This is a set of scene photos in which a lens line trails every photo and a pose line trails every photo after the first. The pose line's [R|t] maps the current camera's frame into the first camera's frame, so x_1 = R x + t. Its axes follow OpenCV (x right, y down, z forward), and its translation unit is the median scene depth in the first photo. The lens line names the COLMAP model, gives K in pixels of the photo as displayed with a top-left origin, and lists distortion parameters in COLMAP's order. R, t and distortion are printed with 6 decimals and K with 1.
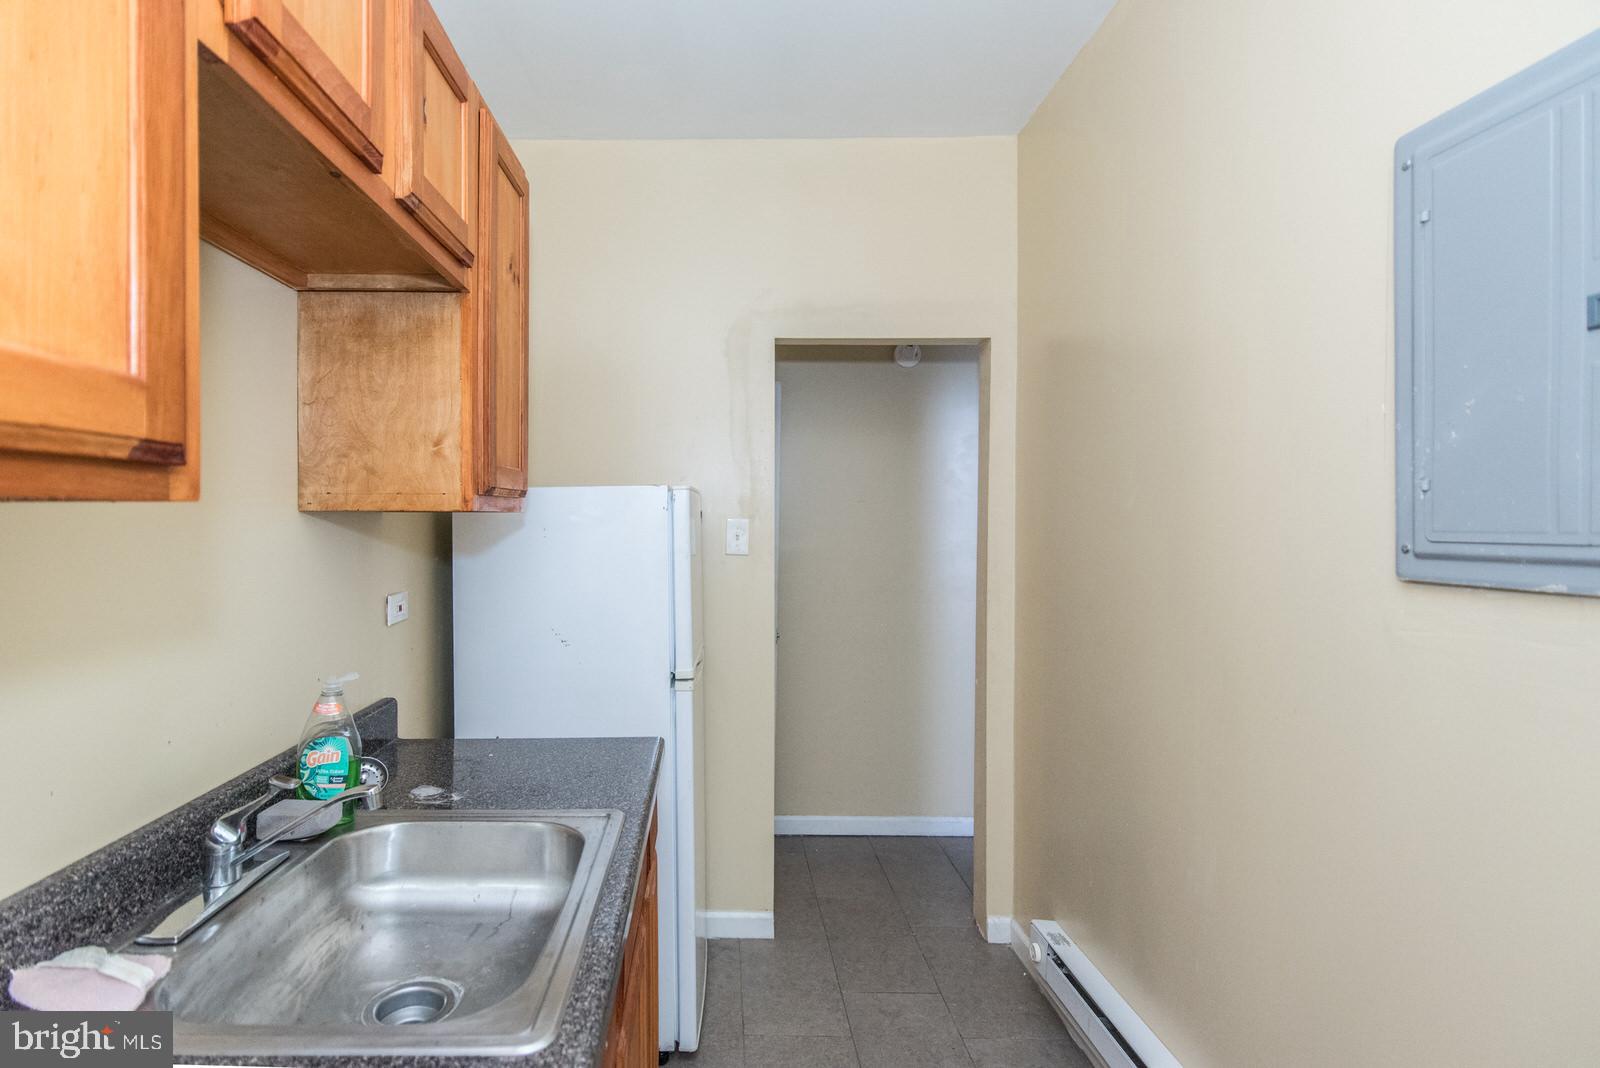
lens RADIAL K [[828.9, 0, 791.2], [0, 828.9, 528.8], [0, 0, 1]] dist [0.013997, -0.001108]
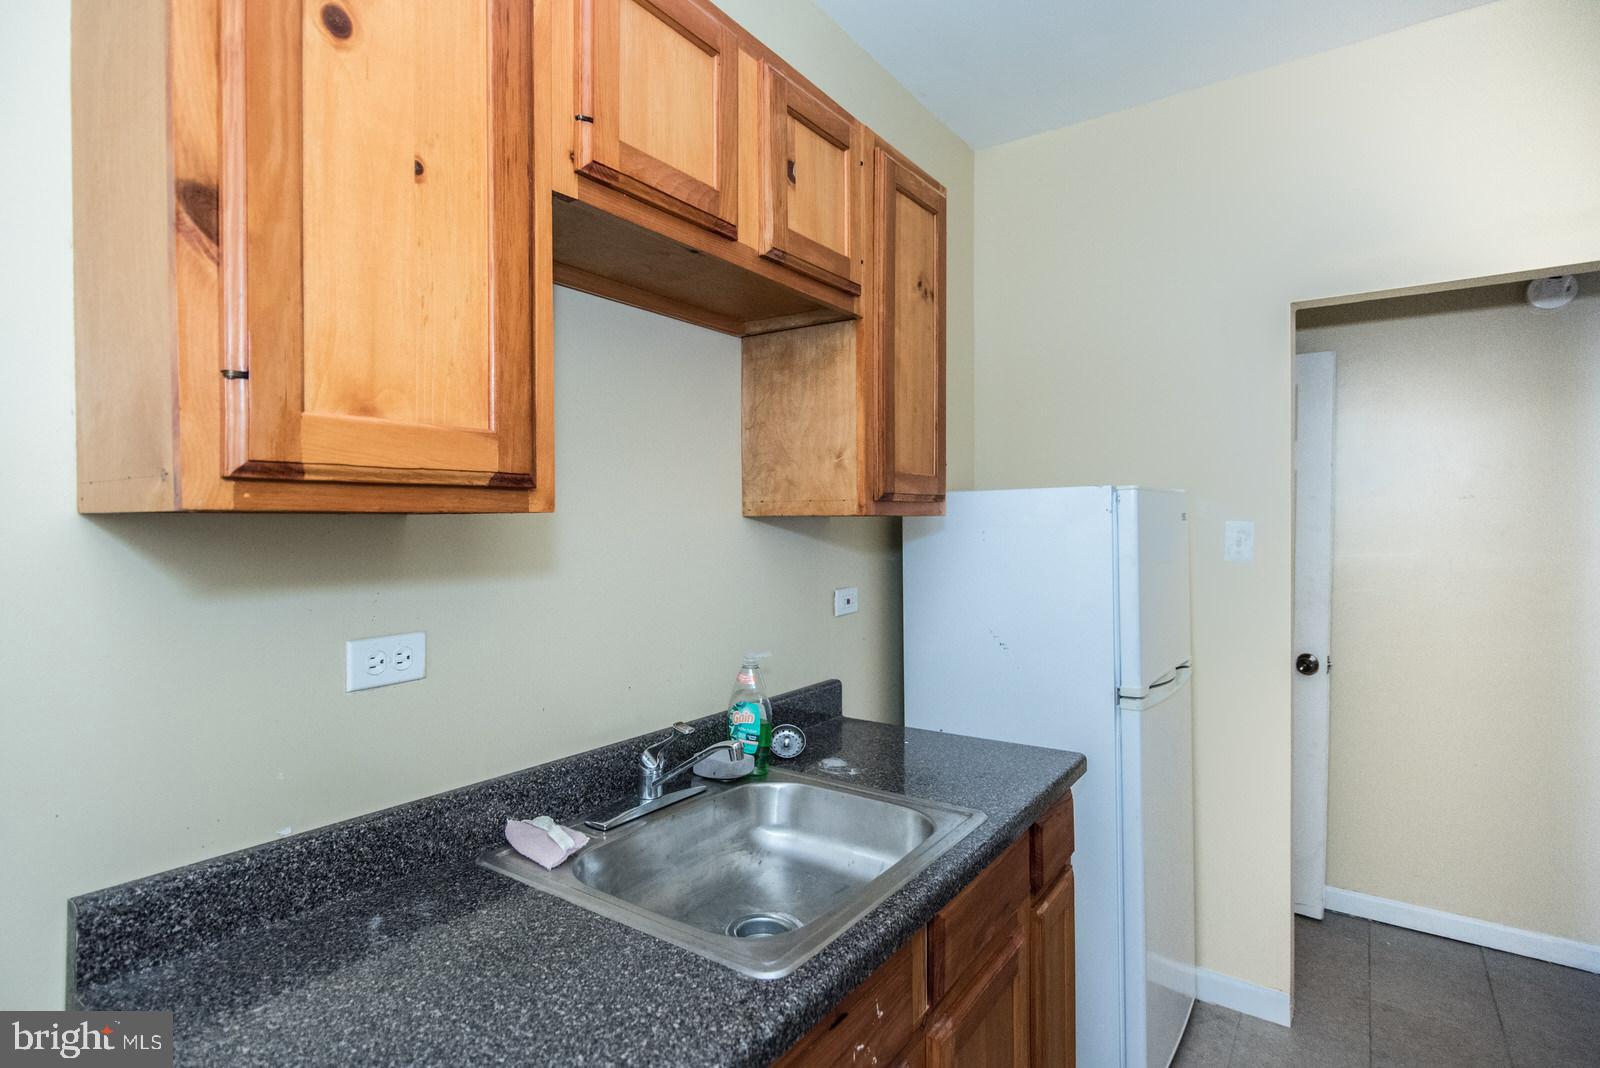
lens RADIAL K [[828.9, 0, 739.5], [0, 828.9, 533.2], [0, 0, 1]] dist [0.013997, -0.001108]
pose [[0.804449, 0.006443, -0.593987, 0.157033], [-0.004962, 0.999979, 0.004126, -0.001744], [0.594001, -0.000372, 0.804464, 0.017269]]
